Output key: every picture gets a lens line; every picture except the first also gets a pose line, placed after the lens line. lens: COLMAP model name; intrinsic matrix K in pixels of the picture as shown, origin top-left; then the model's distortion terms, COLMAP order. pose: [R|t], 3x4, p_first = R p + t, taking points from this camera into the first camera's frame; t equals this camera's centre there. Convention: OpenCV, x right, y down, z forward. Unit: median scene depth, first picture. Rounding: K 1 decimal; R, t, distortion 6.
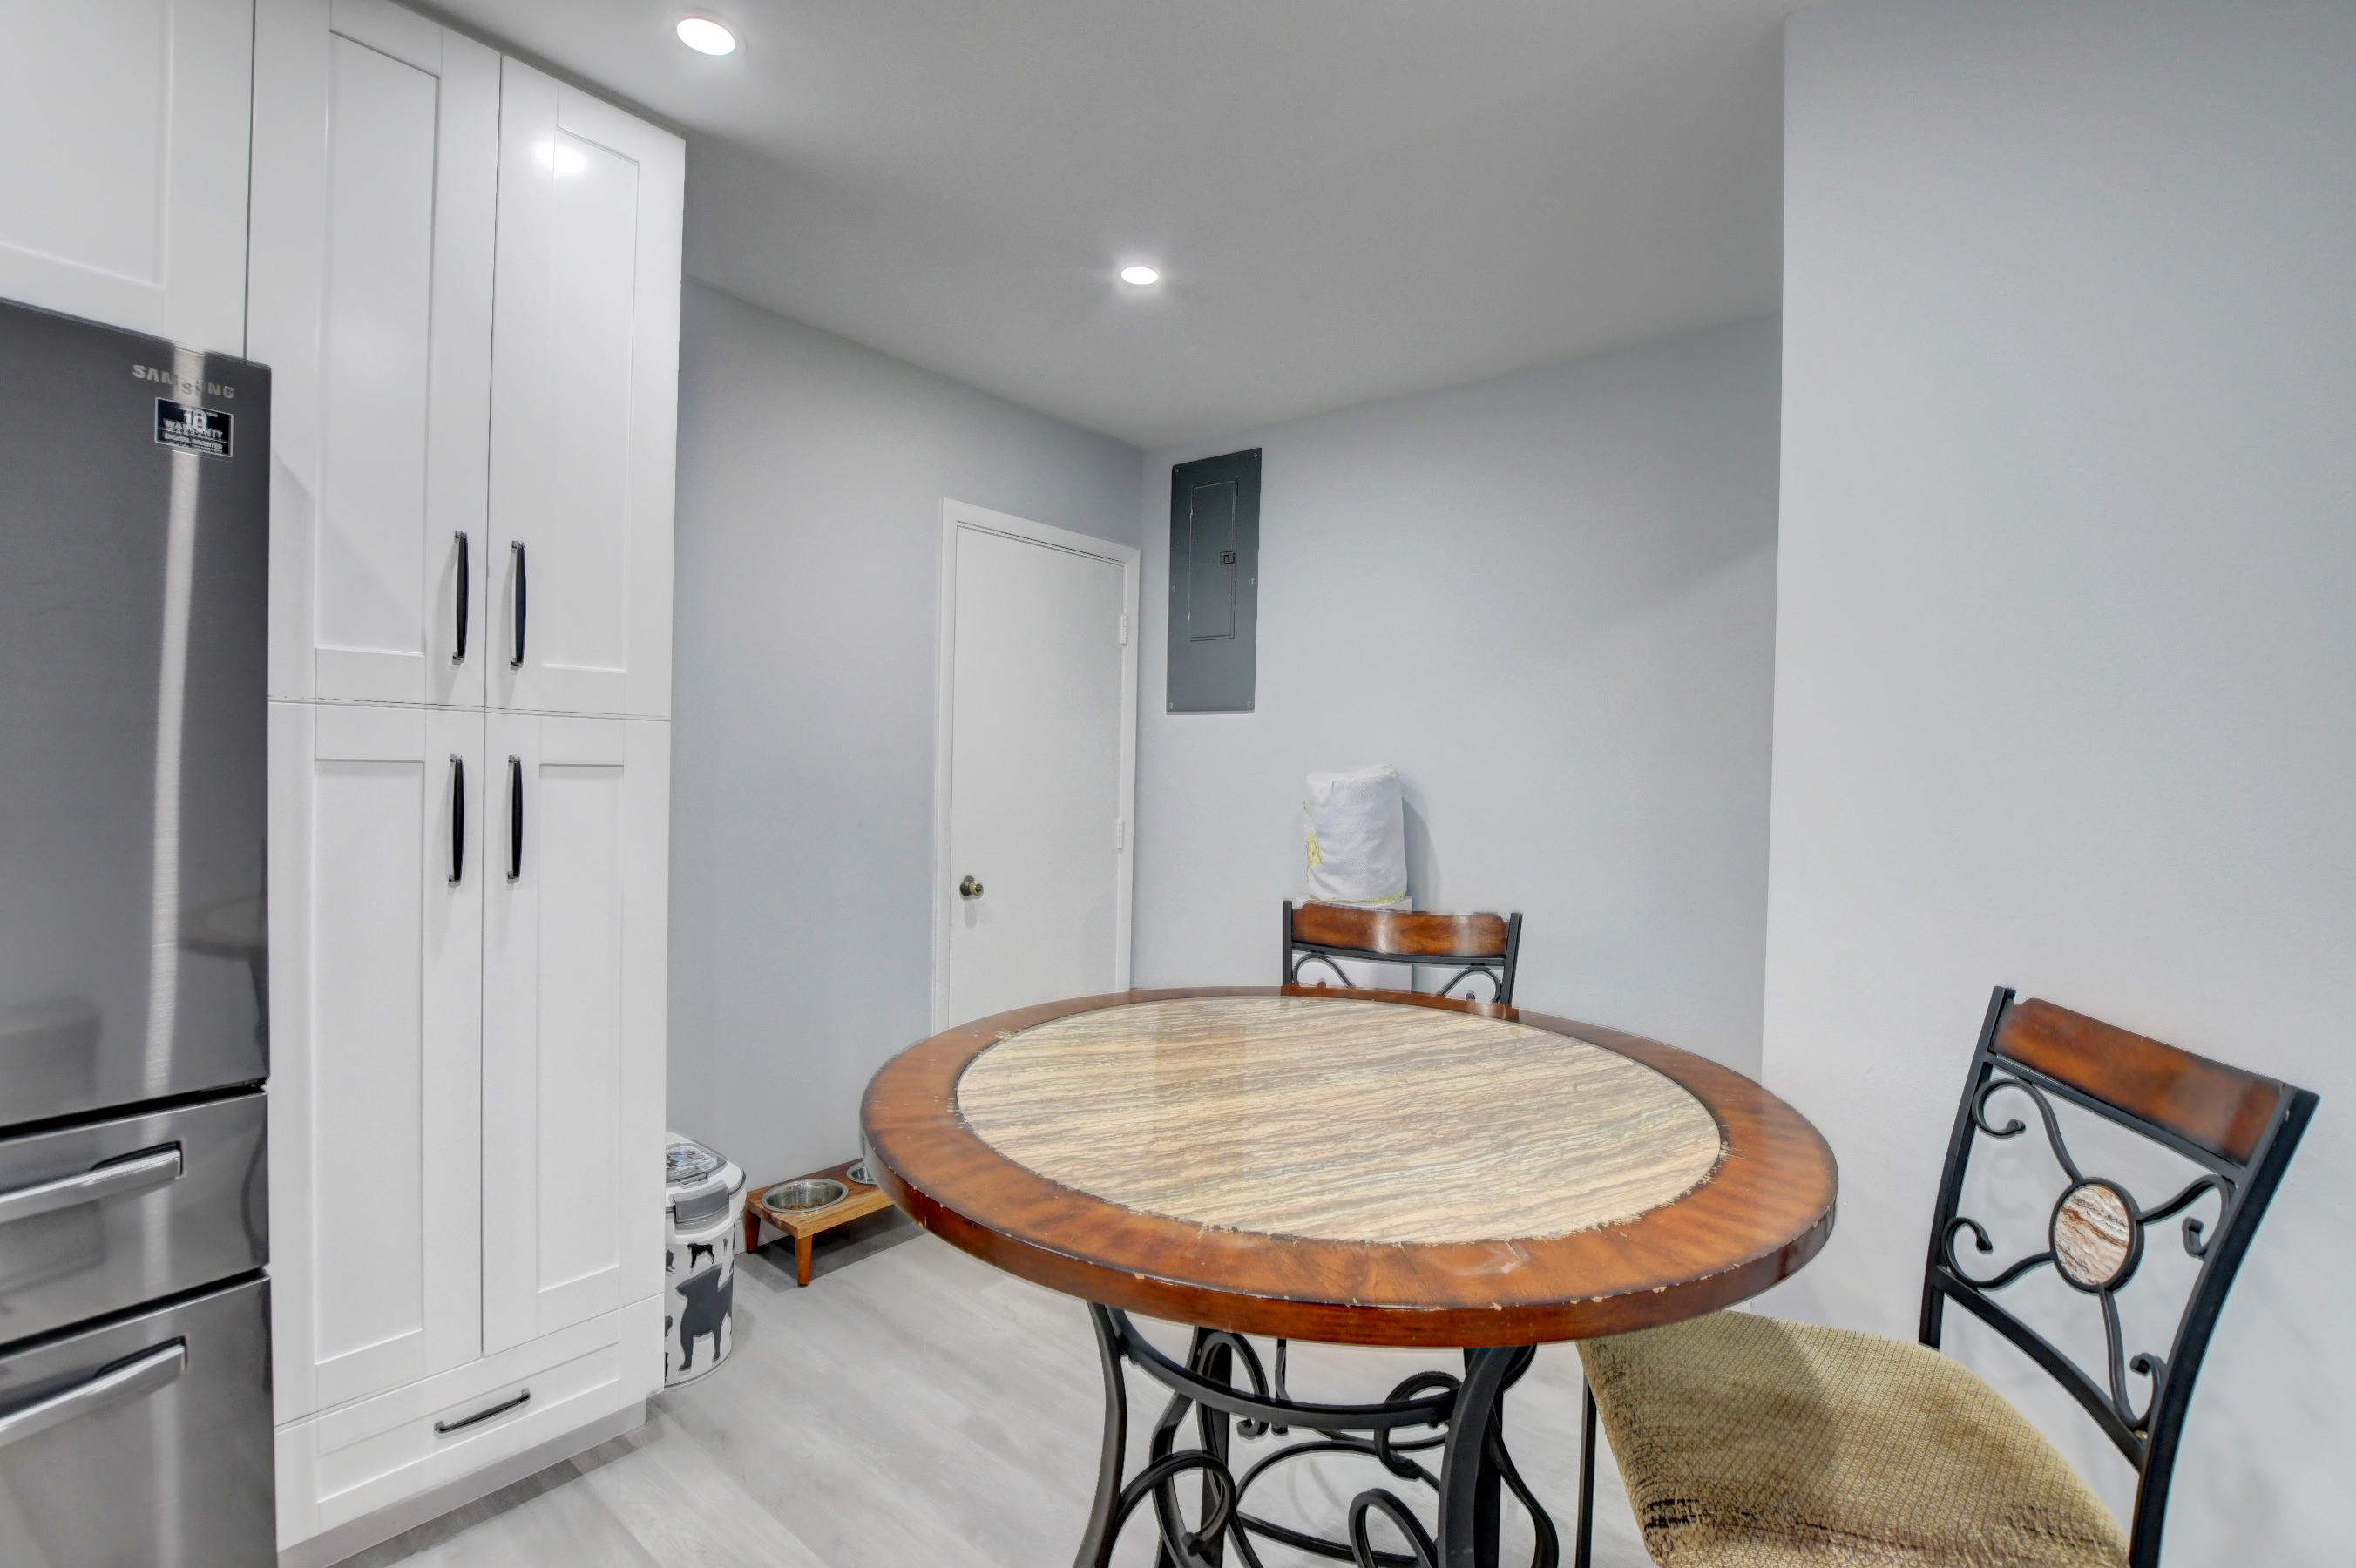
lens RADIAL K [[1034.5, 0, 1168.2], [0, 1034.5, 795.3], [0, 0, 1]] dist [-0.030593, 0.003285]
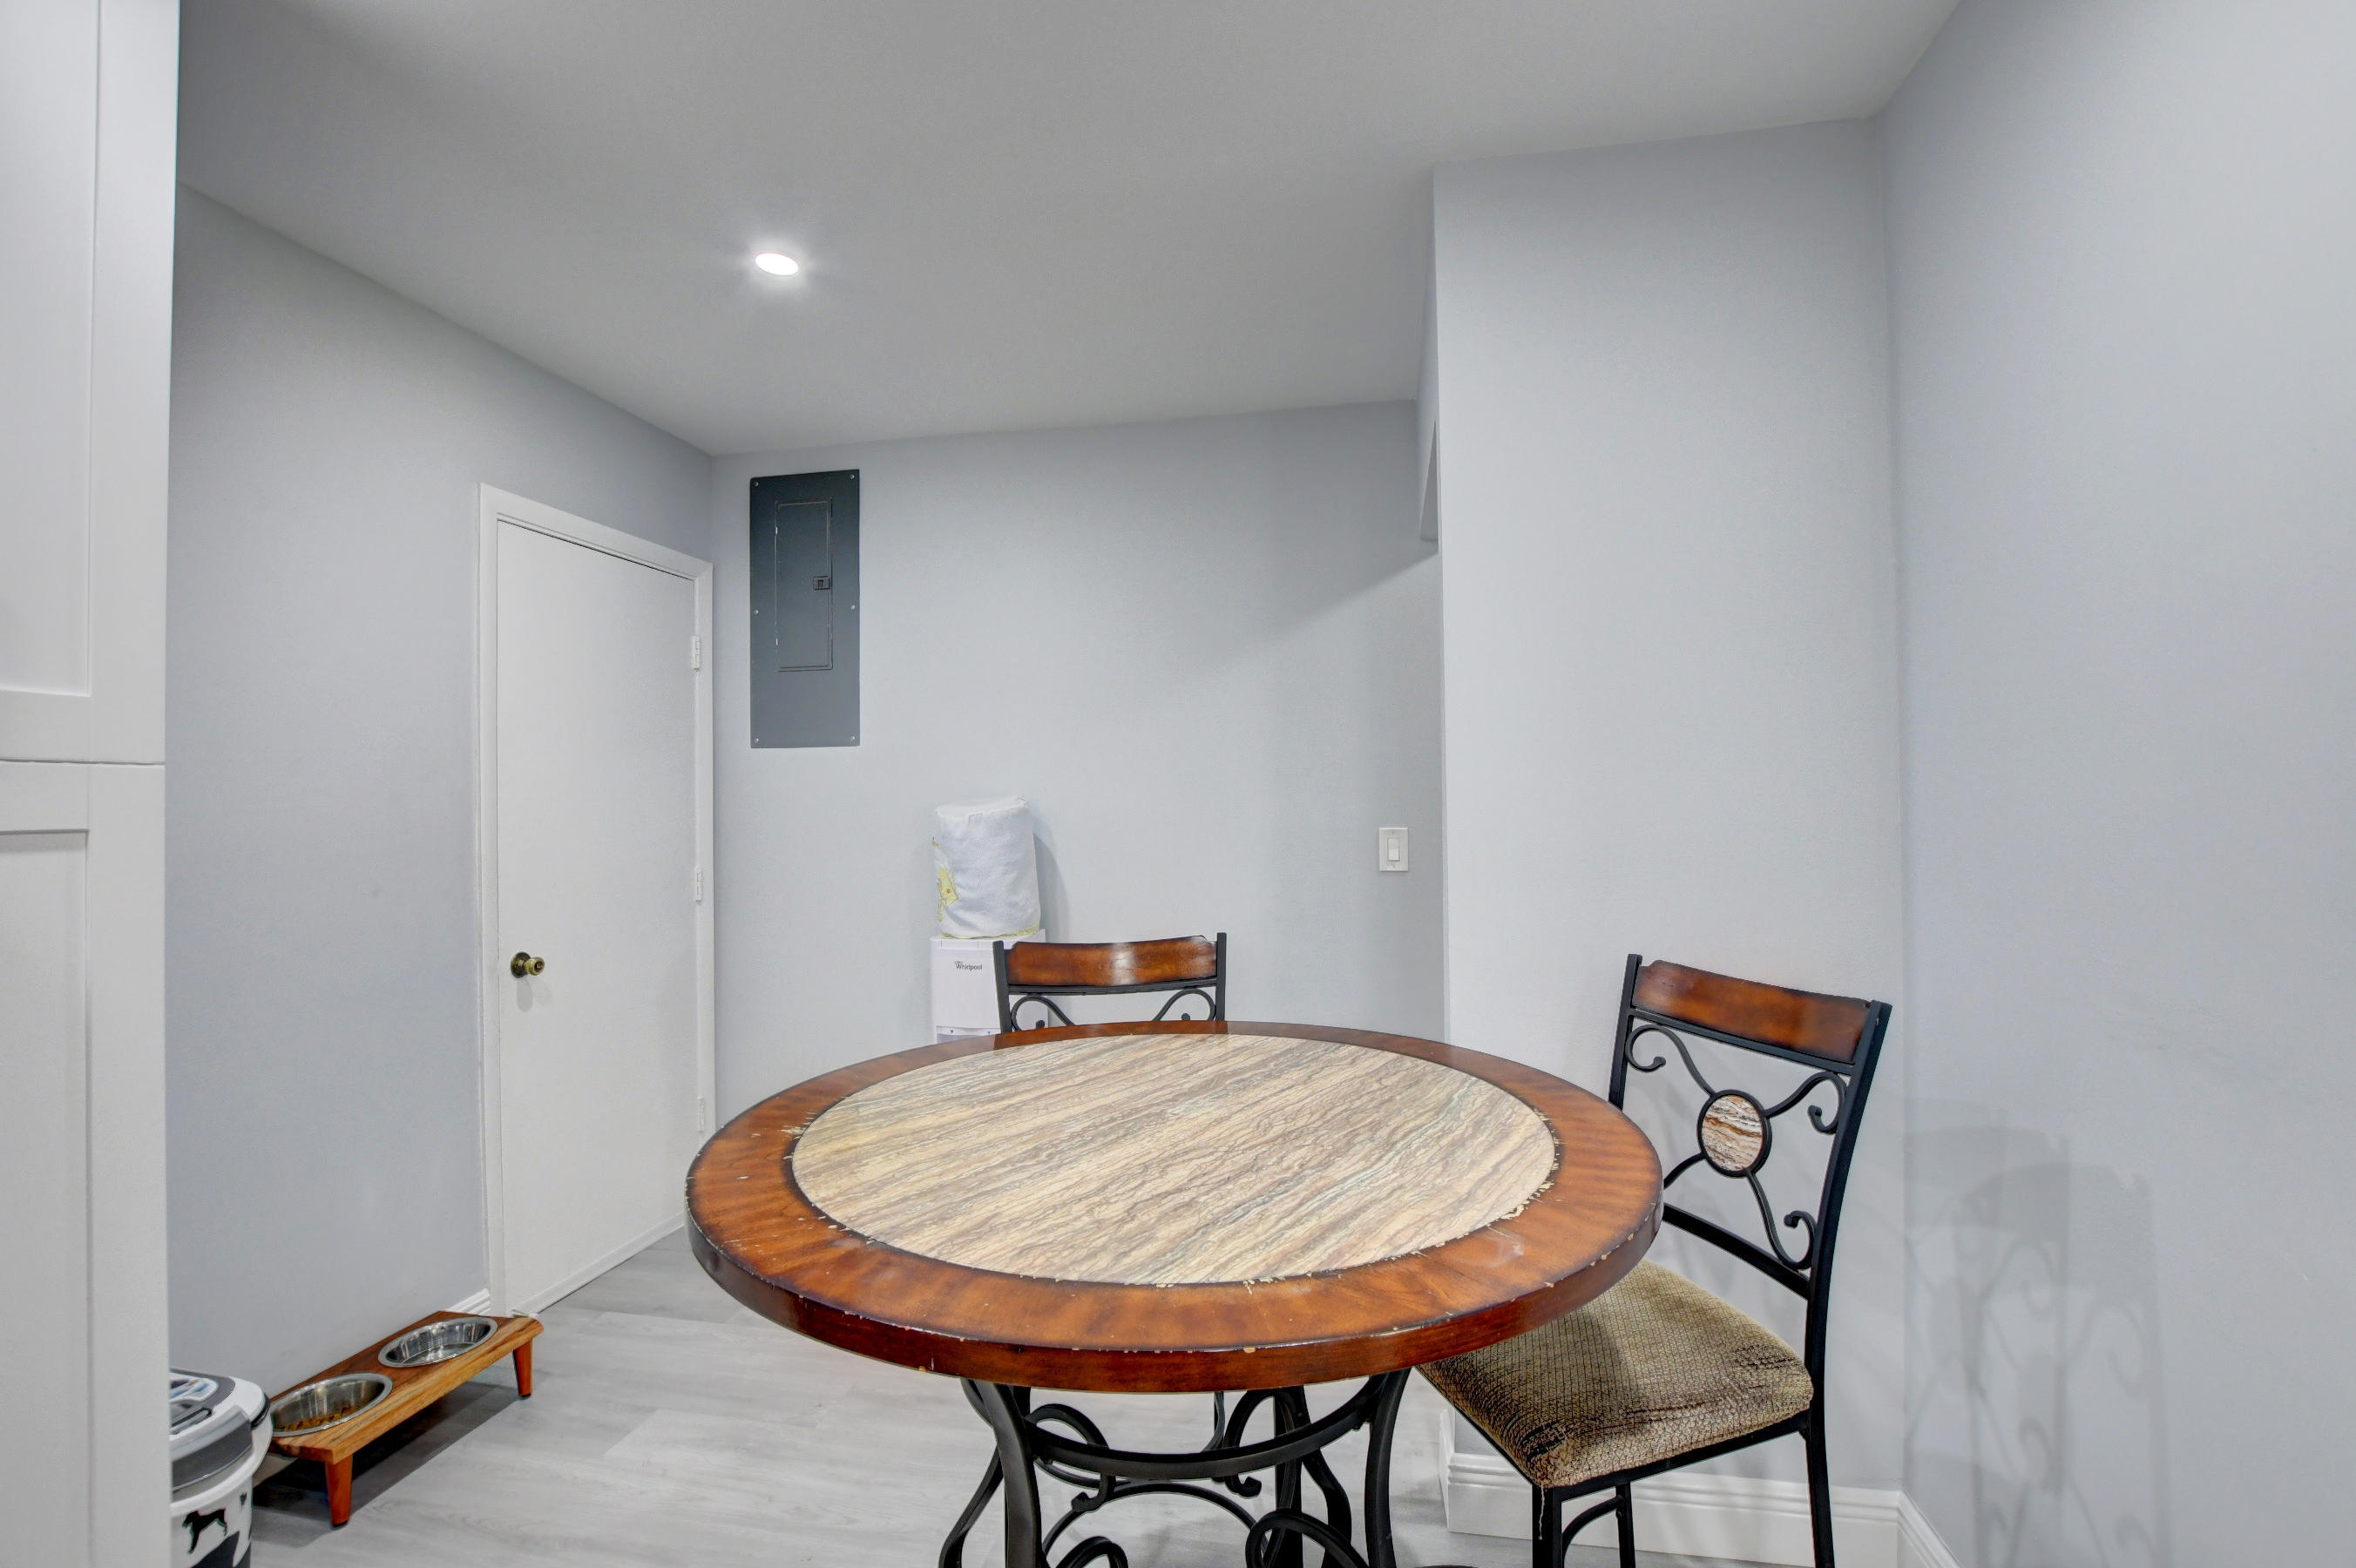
lens RADIAL K [[1034.5, 0, 1172.0], [0, 1034.5, 781.8], [0, 0, 1]] dist [-0.030593, 0.003285]
pose [[0.878879, -0.018945, 0.476668, -0.293934], [0.040172, 0.998601, -0.034380, -0.010248], [-0.475349, 0.049364, 0.878411, 0.105540]]
